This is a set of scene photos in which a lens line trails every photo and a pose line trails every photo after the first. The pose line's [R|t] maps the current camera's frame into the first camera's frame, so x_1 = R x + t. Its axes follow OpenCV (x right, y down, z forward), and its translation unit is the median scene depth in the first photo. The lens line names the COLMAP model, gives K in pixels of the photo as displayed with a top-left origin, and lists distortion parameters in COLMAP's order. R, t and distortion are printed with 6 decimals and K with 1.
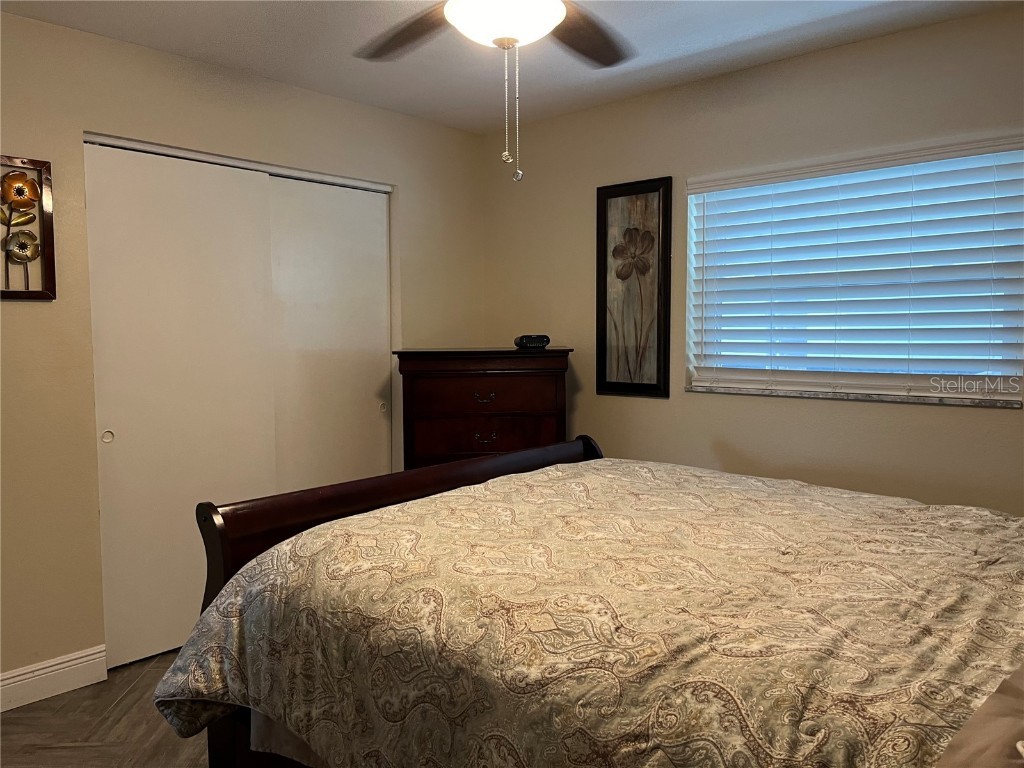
lens RADIAL K [[776.7, 0, 518.7], [0, 776.7, 383.7], [0, 0, 1]] dist [0.060625, -0.078906]
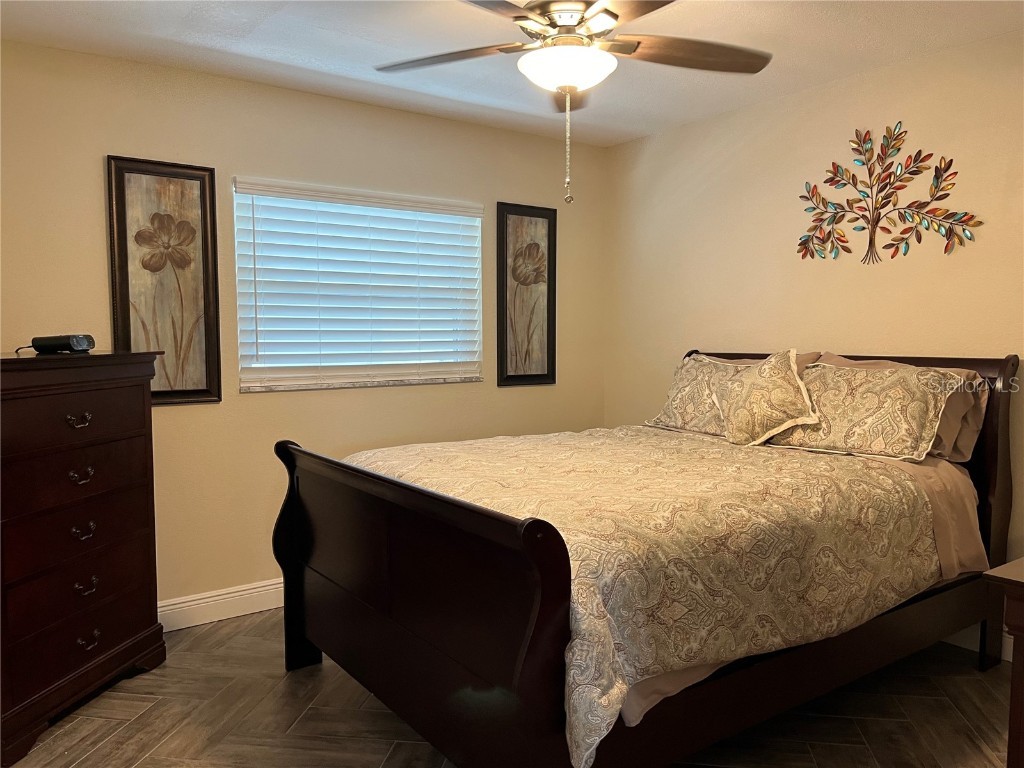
lens RADIAL K [[776.7, 0, 515.4], [0, 776.7, 385.6], [0, 0, 1]] dist [0.060625, -0.078906]
pose [[0.204352, -0.056979, 0.977238, -0.658487], [0.072465, 0.996446, 0.042945, -0.016357], [-0.976211, 0.062040, 0.207755, 0.447989]]
